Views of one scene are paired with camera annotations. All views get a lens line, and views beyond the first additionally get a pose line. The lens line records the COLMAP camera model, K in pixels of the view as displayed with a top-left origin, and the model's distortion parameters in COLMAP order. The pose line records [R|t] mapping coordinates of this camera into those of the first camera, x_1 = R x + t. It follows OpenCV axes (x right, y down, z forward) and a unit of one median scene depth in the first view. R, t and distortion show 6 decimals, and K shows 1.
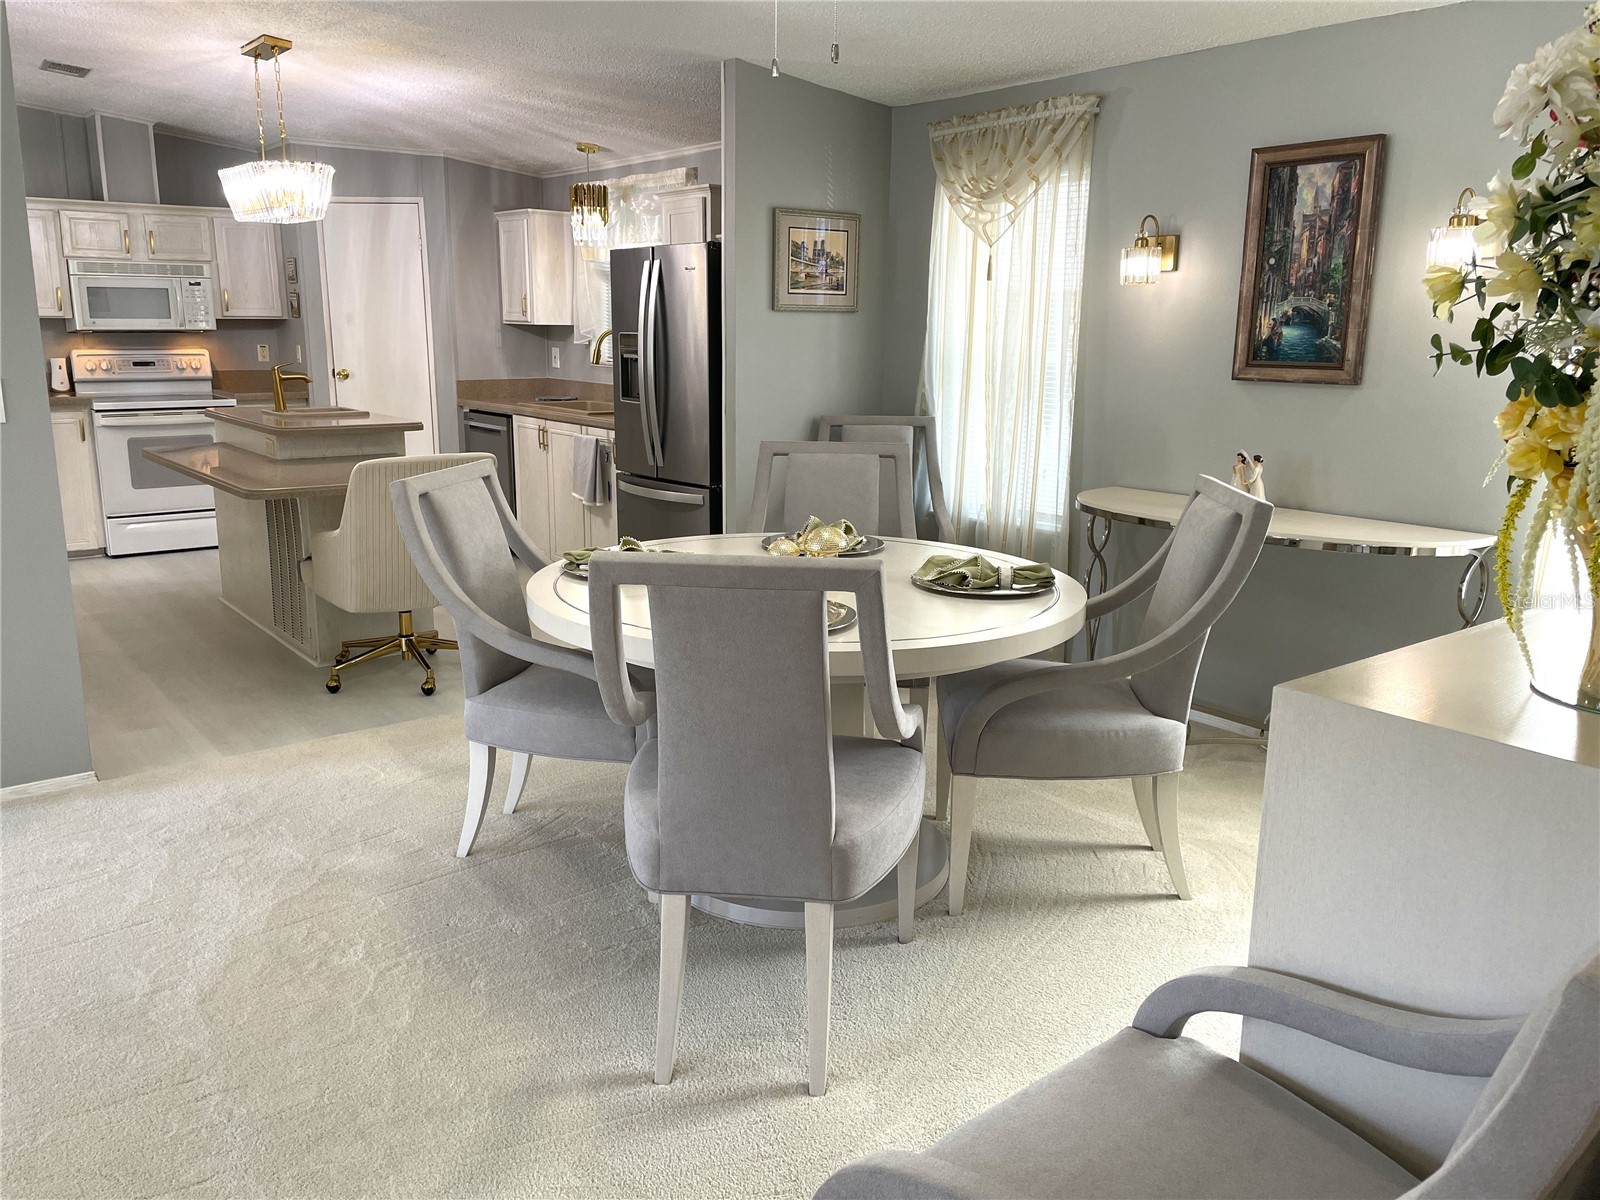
lens RADIAL K [[1193.7, 0, 796.9], [0, 1193.7, 598.3], [0, 0, 1]] dist [0.038974, -0.062805]
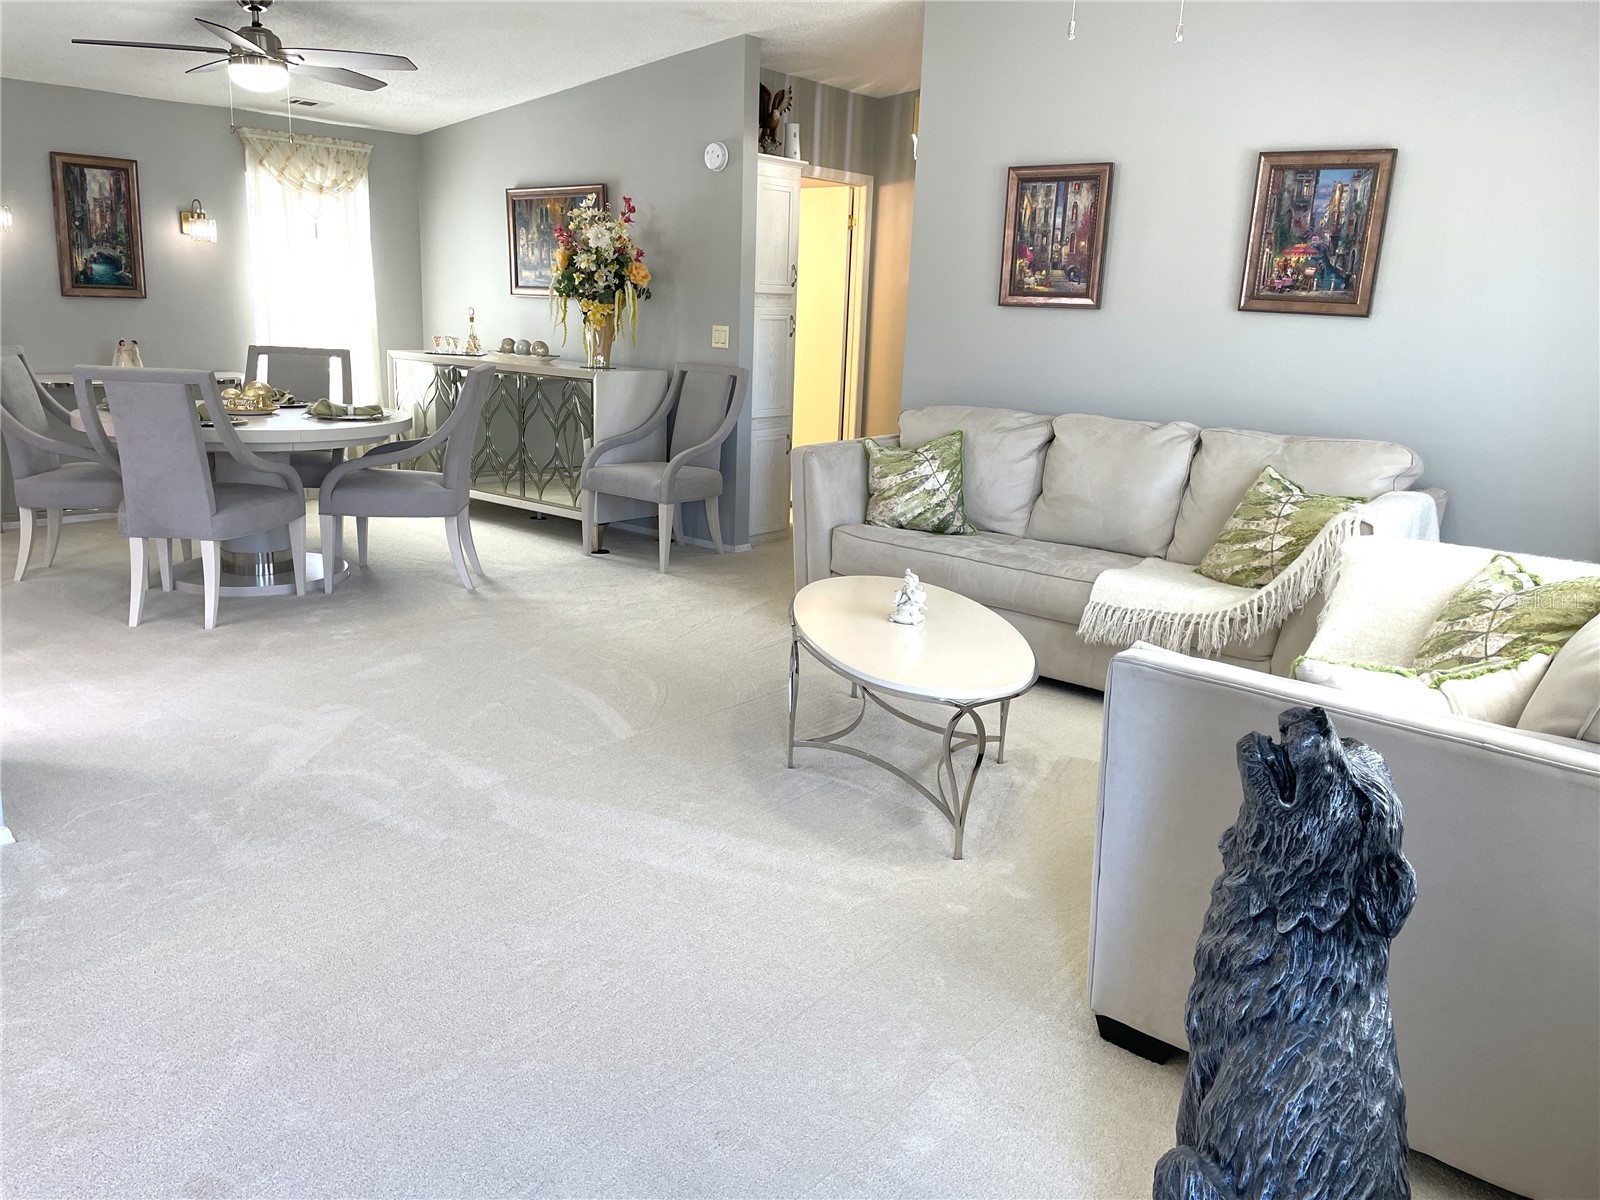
lens RADIAL K [[1193.7, 0, 798.5], [0, 1193.7, 601.4], [0, 0, 1]] dist [0.038974, -0.062805]
pose [[-0.217476, -0.255734, 0.941968, -1.528512], [0.158656, 0.942970, 0.292636, -0.118038], [-0.963085, 0.213090, -0.164499, 0.436837]]
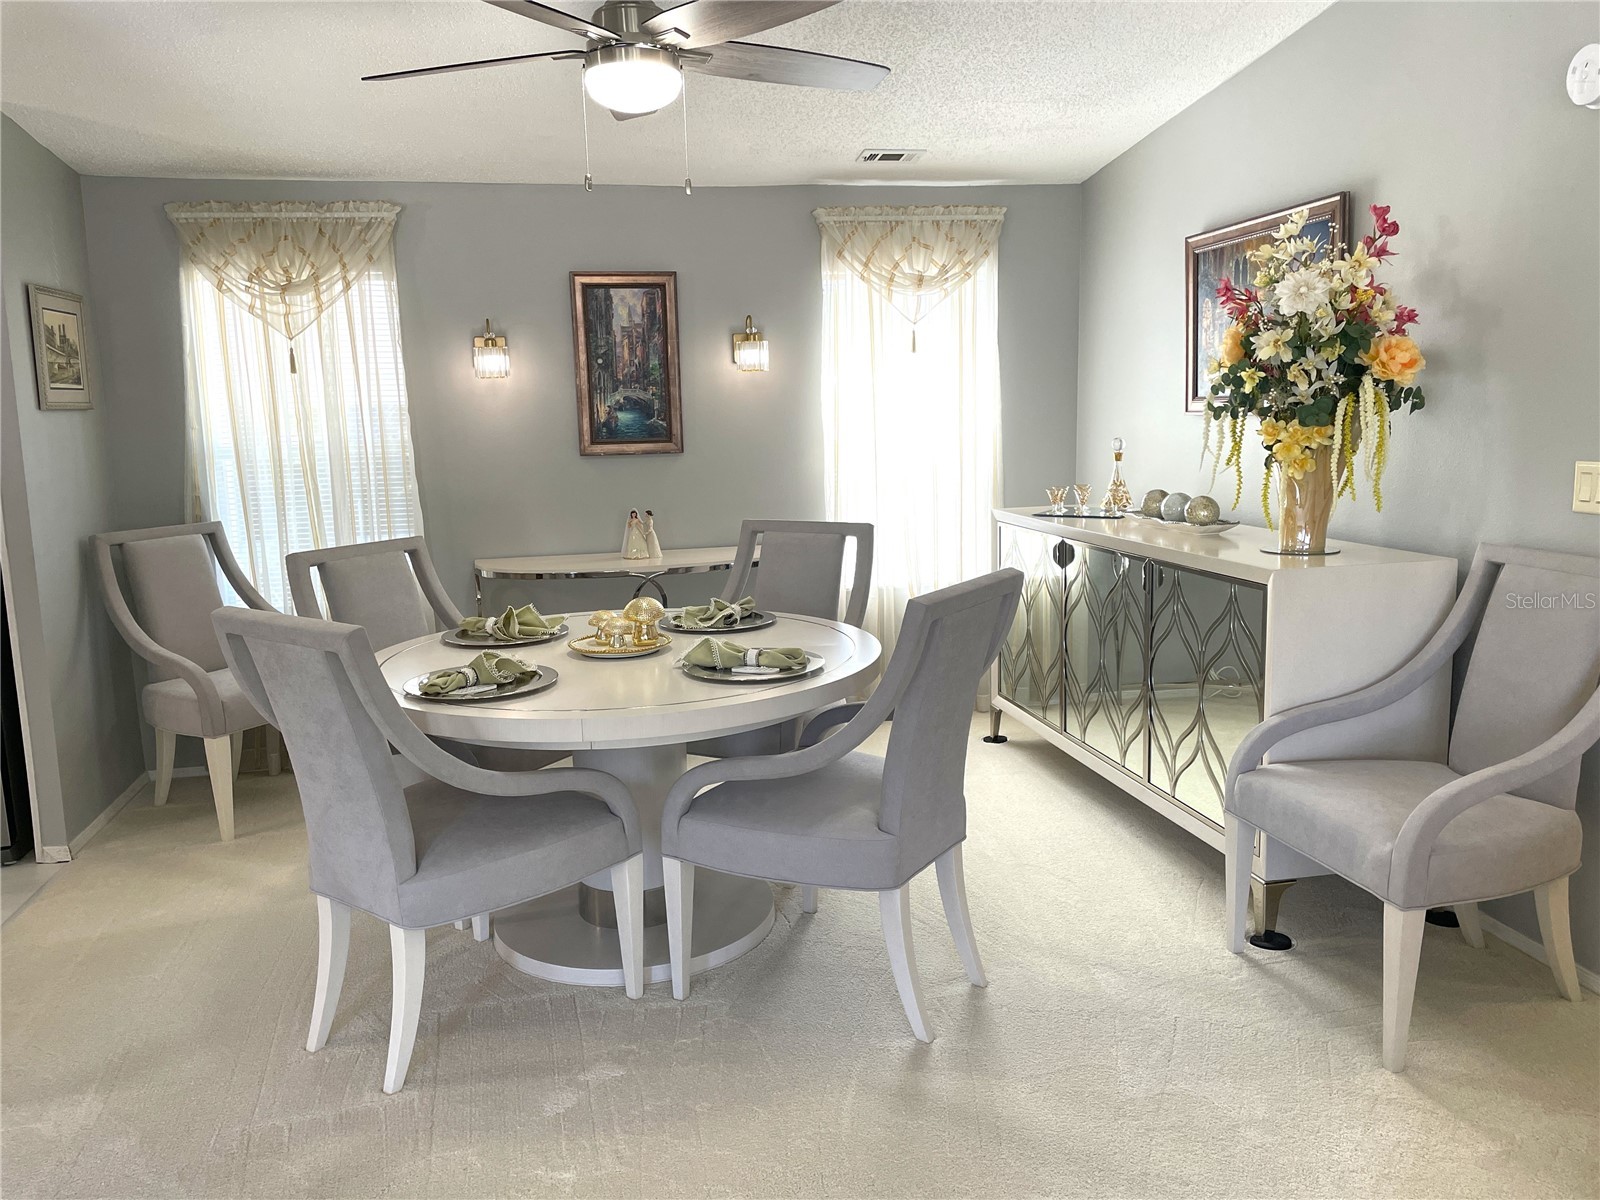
lens RADIAL K [[1193.7, 0, 799.7], [0, 1193.7, 594.9], [0, 0, 1]] dist [0.038974, -0.062805]
pose [[0.440878, -0.167770, 0.881748, -0.675782], [0.221869, 0.972260, 0.074057, -0.089842], [-0.869713, 0.162983, 0.465871, 0.275668]]
